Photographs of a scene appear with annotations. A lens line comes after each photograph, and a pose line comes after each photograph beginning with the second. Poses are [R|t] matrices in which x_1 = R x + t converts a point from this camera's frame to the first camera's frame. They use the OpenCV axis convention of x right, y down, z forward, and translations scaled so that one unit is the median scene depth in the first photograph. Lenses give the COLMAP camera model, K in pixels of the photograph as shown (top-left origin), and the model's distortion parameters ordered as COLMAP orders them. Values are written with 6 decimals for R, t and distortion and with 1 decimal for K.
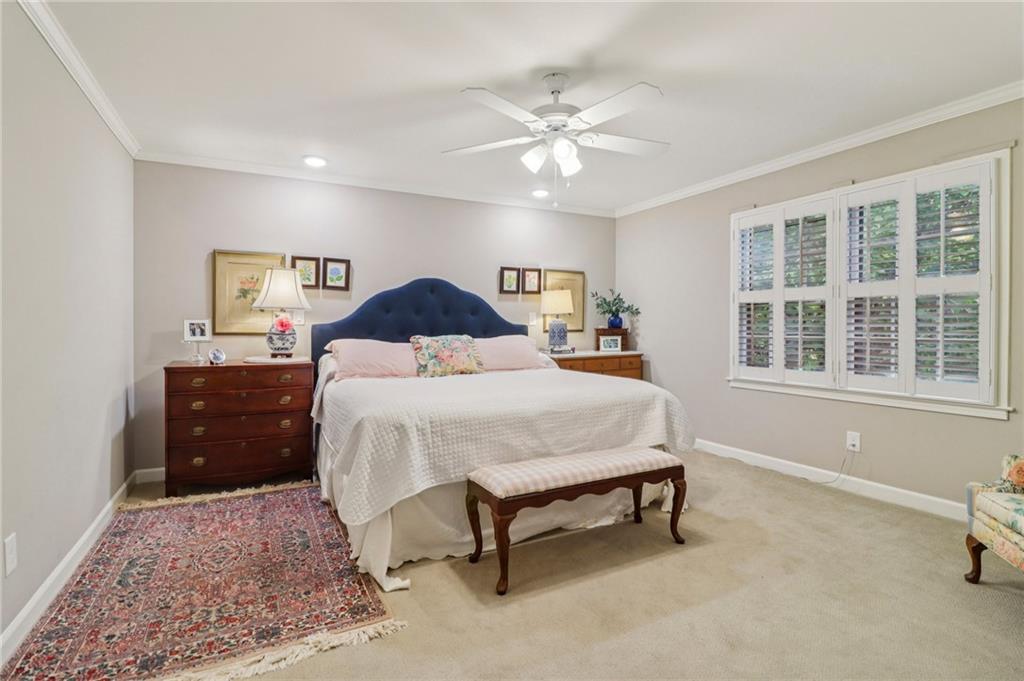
lens RADIAL K [[492.1, 0, 509.4], [0, 492.1, 329.7], [0, 0, 1]] dist [0.000247, -0.015096]
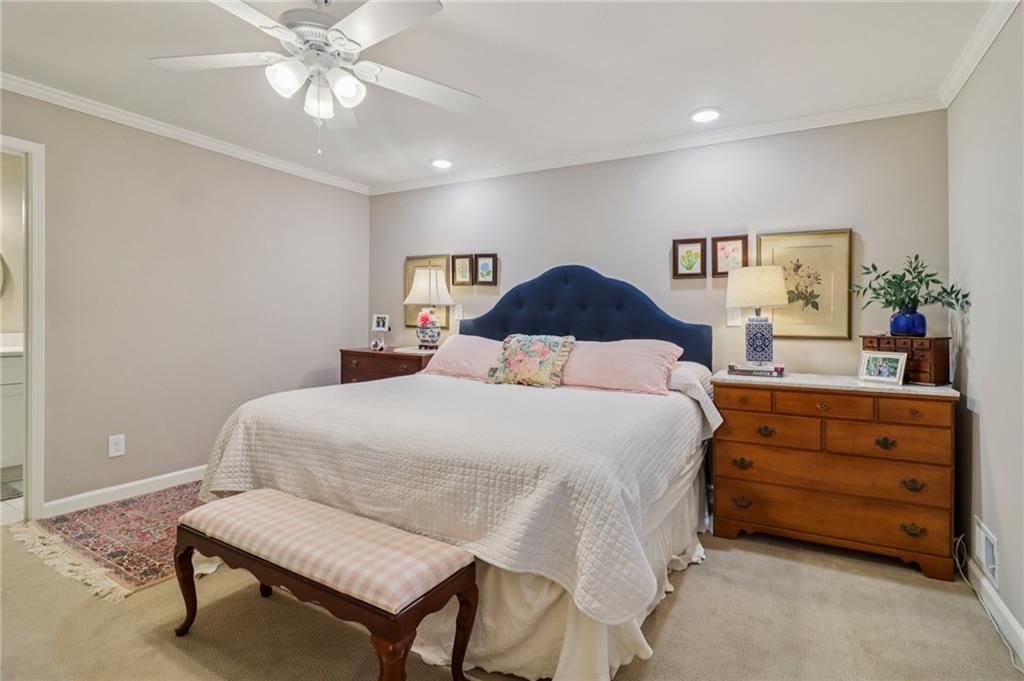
lens RADIAL K [[486.4, 0, 521.4], [0, 486.4, 326.2], [0, 0, 1]] dist [0.001578, -0.015236]
pose [[0.550424, 0.022278, -0.834588, 0.499772], [-0.026731, 0.999602, 0.009053, -0.009179], [0.834457, 0.017327, 0.550800, 0.517946]]
